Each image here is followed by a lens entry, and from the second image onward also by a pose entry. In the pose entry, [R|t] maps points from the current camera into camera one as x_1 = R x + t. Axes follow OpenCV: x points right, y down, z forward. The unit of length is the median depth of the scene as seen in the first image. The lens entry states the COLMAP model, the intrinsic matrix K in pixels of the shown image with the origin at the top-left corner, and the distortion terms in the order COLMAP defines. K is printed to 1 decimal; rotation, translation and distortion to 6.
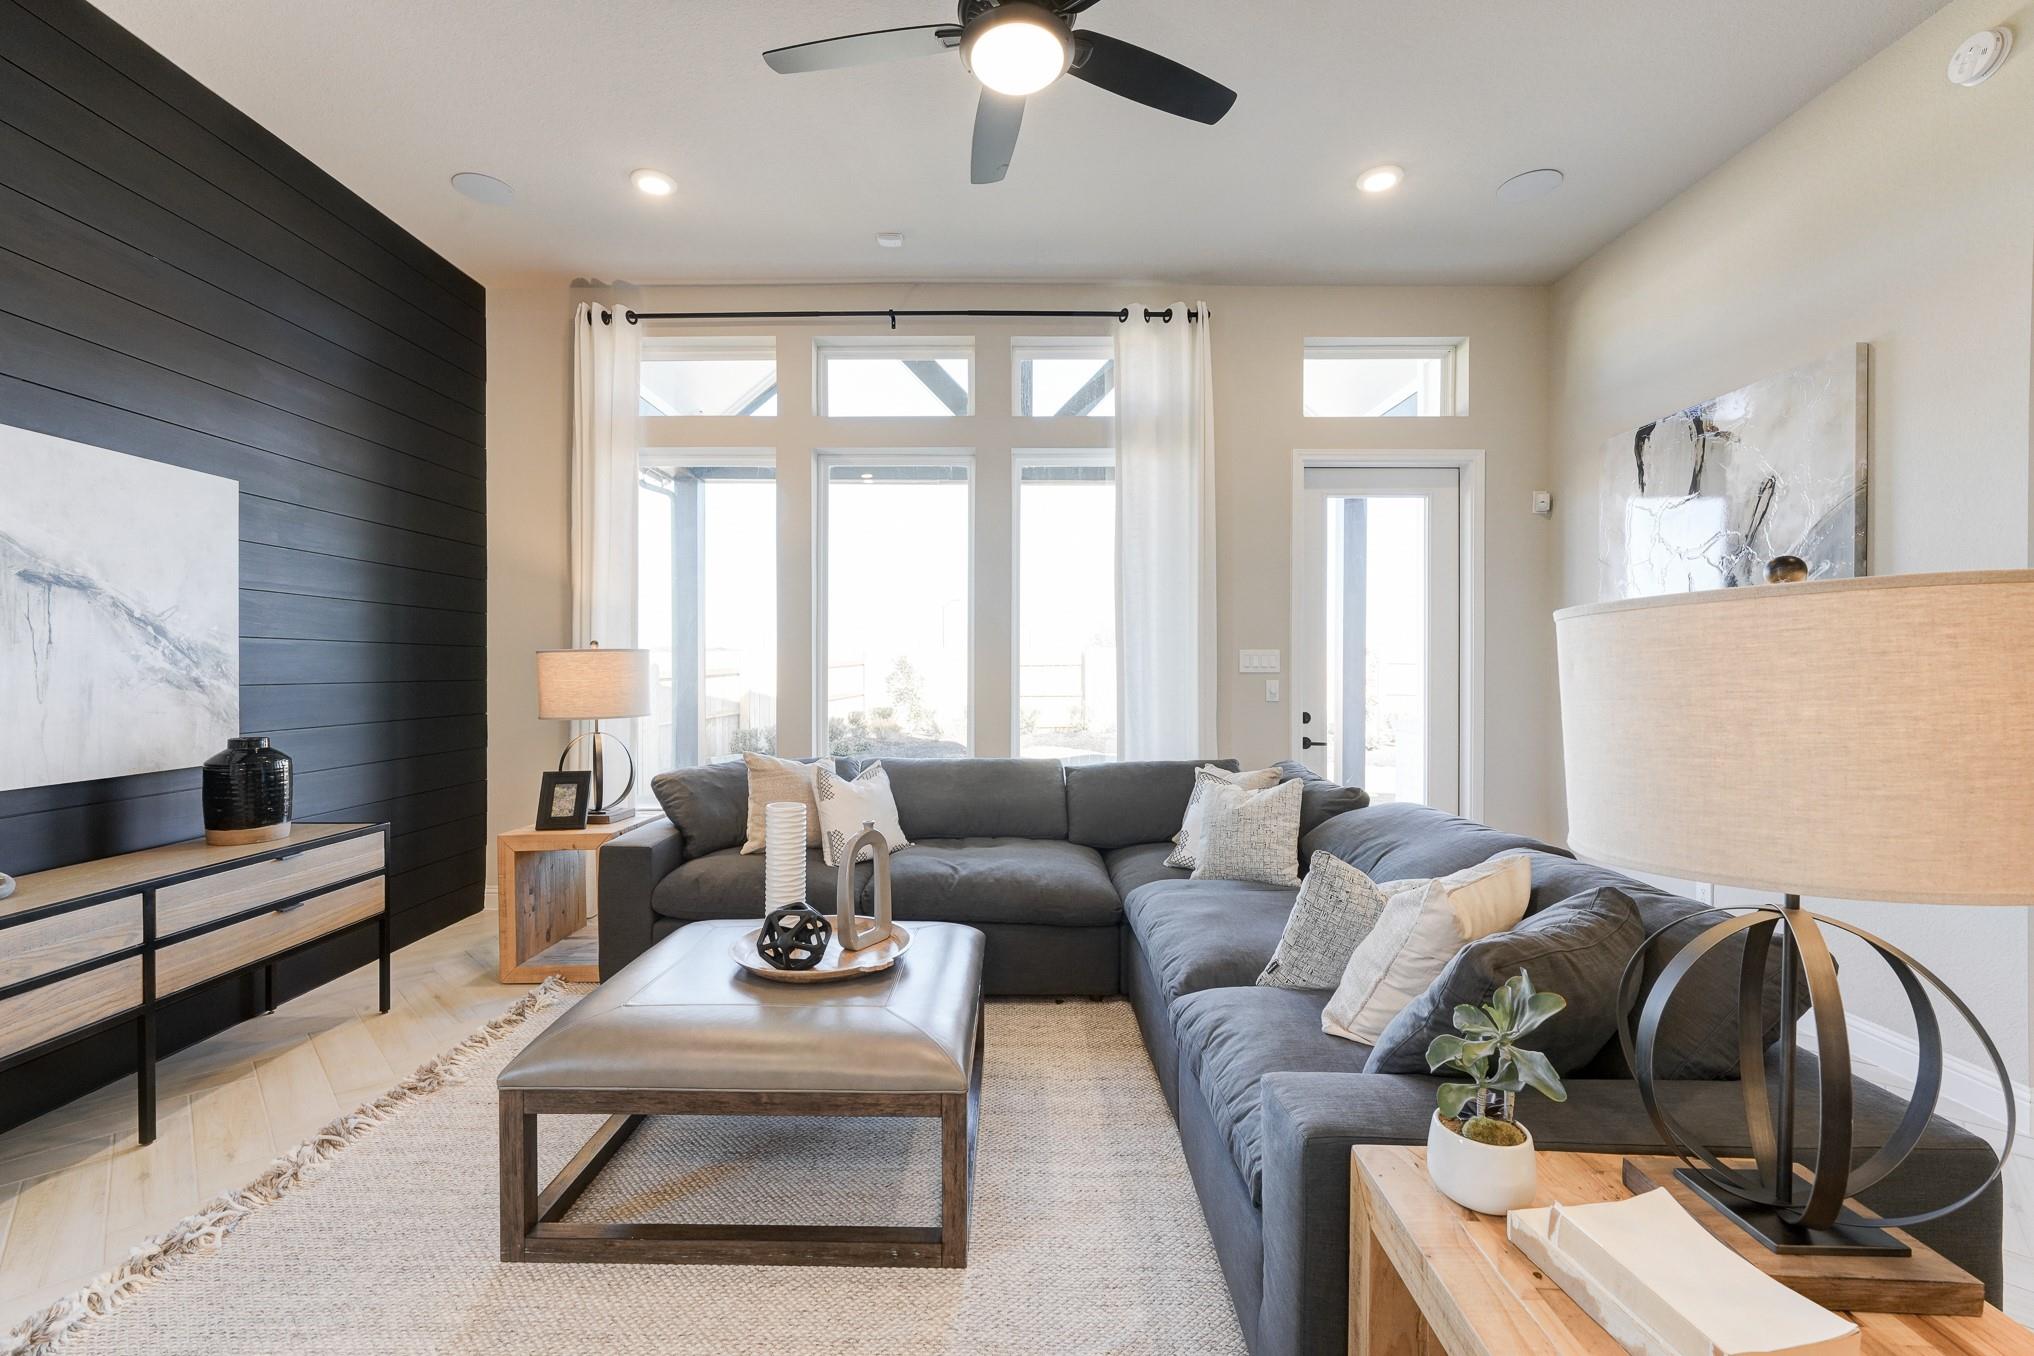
lens RADIAL K [[859.7, 0, 1017.0], [0, 859.7, 678.0], [0, 0, 1]] dist [-0.003655, -0.000368]
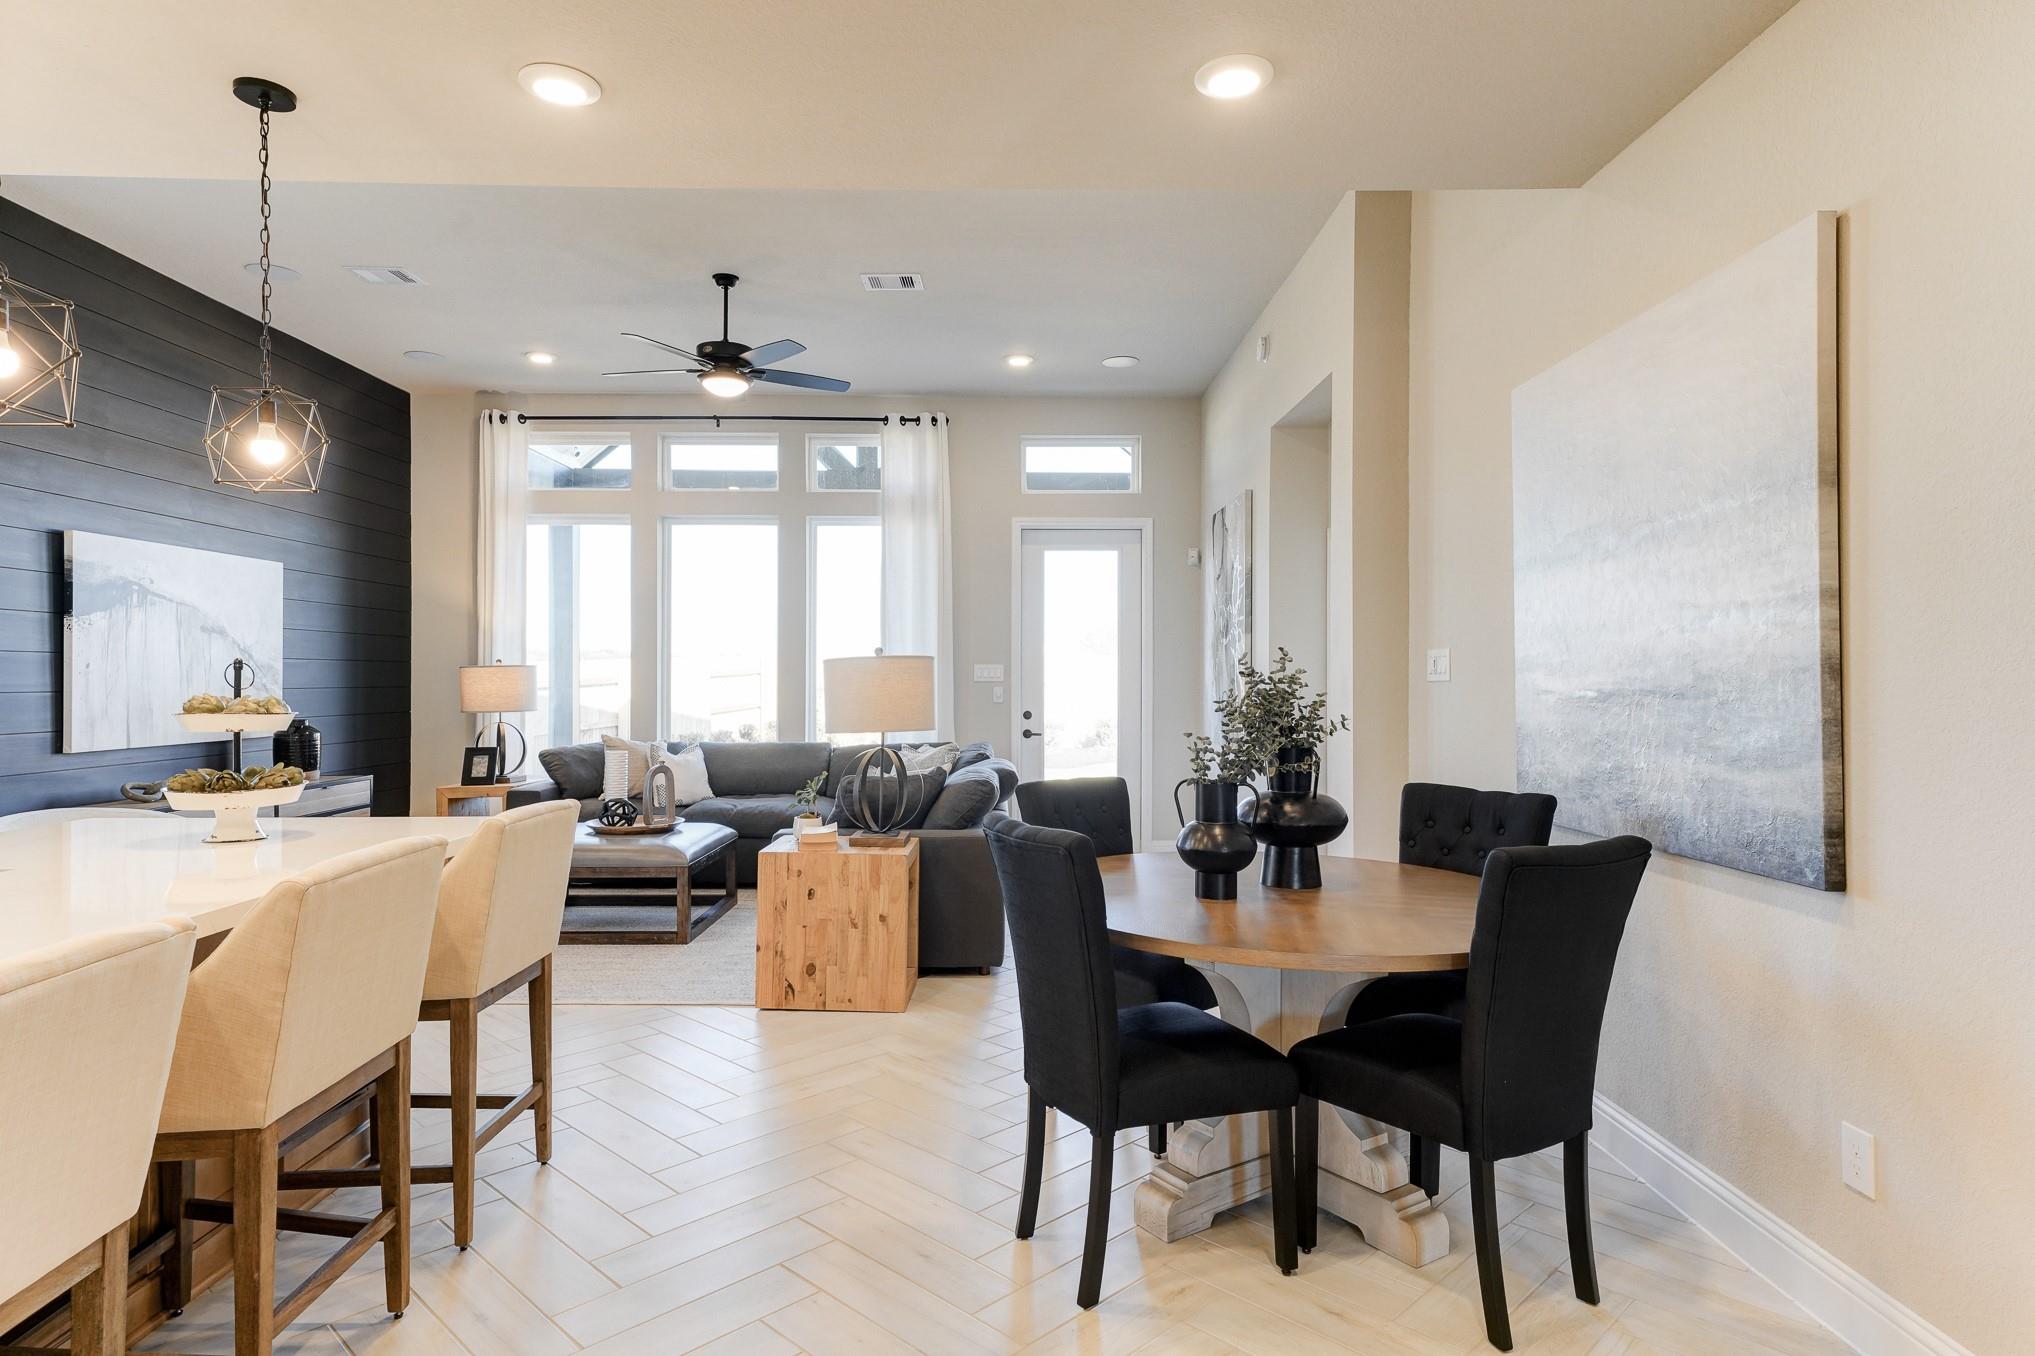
lens RADIAL K [[1165.9, 0, 1017.5], [0, 1165.9, 678.0], [0, 0, 1]] dist [0.033837, 0.000342]
pose [[0.999983, 0.000506, 0.005831, 0.381487], [-0.000443, 0.999941, -0.010814, 0.009943], [-0.005836, 0.010811, 0.999925, -1.011027]]
